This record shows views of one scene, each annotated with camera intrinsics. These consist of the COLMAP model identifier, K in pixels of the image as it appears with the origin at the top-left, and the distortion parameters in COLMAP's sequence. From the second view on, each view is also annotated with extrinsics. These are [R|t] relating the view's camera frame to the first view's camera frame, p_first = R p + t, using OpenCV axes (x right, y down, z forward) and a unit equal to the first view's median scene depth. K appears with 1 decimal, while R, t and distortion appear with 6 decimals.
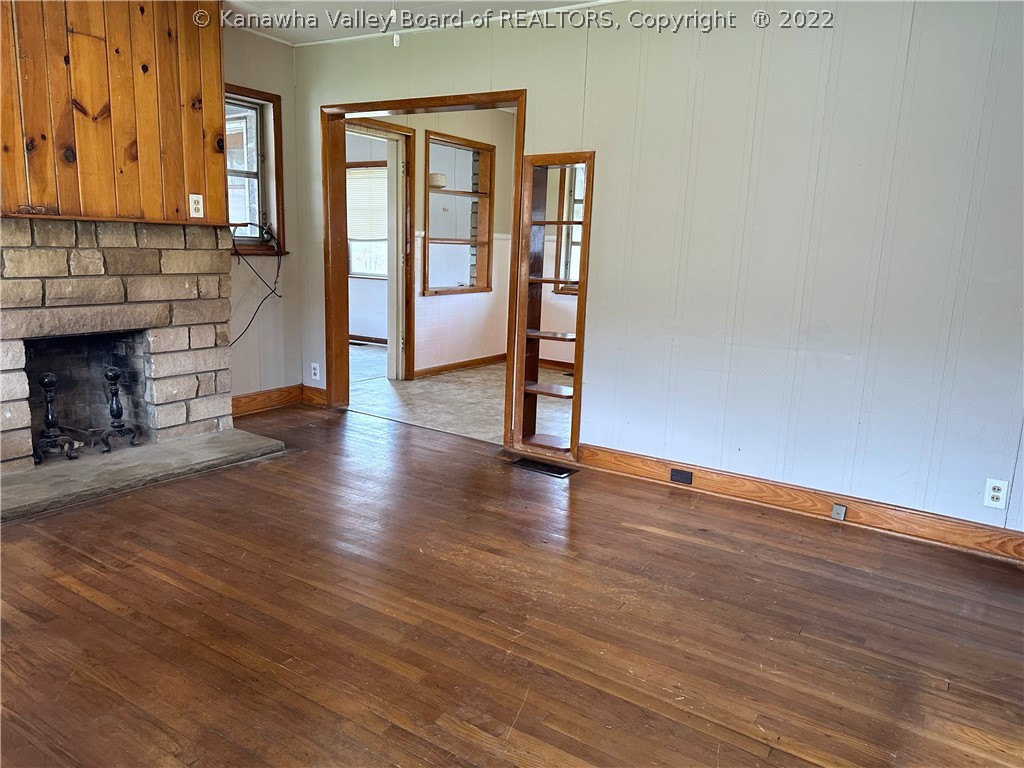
lens RADIAL K [[717.0, 0, 512.0], [0, 717.0, 384.0], [0, 0, 1]] dist [0.032914, -0.037843]
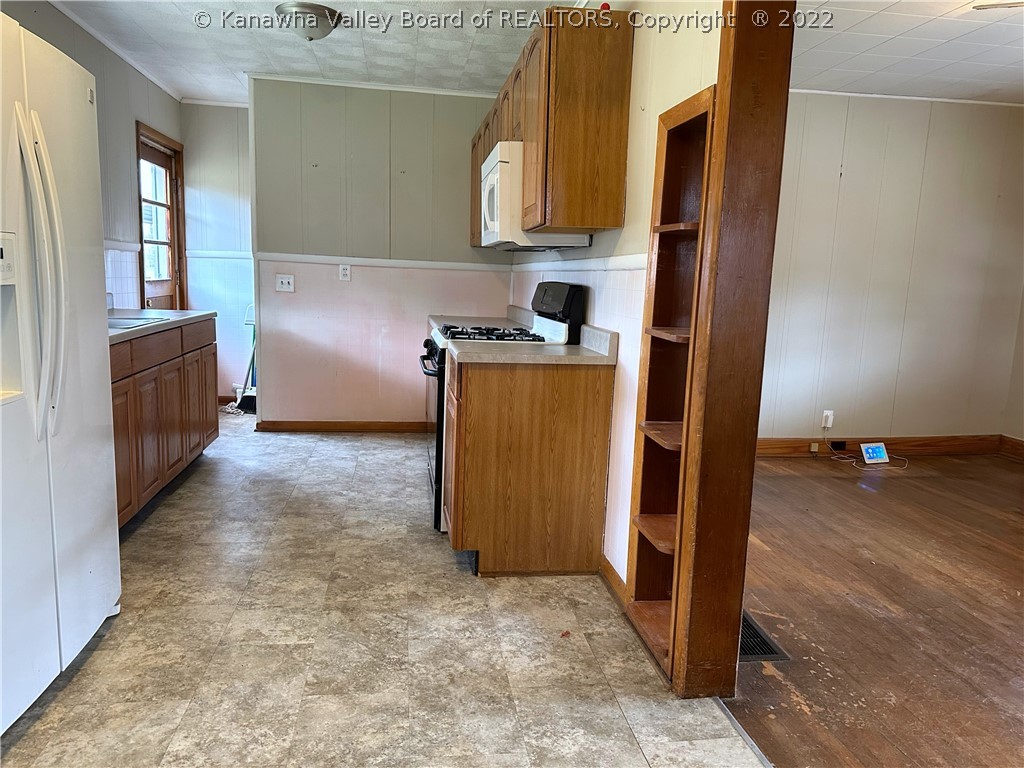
lens RADIAL K [[717.0, 0, 512.0], [0, 717.0, 384.0], [0, 0, 1]] dist [0.032914, -0.037843]
pose [[-0.648958, -0.180459, 0.739113, -0.394576], [0.083833, 0.948587, 0.305211, -0.453706], [-0.756191, 0.260032, -0.600465, 2.267202]]
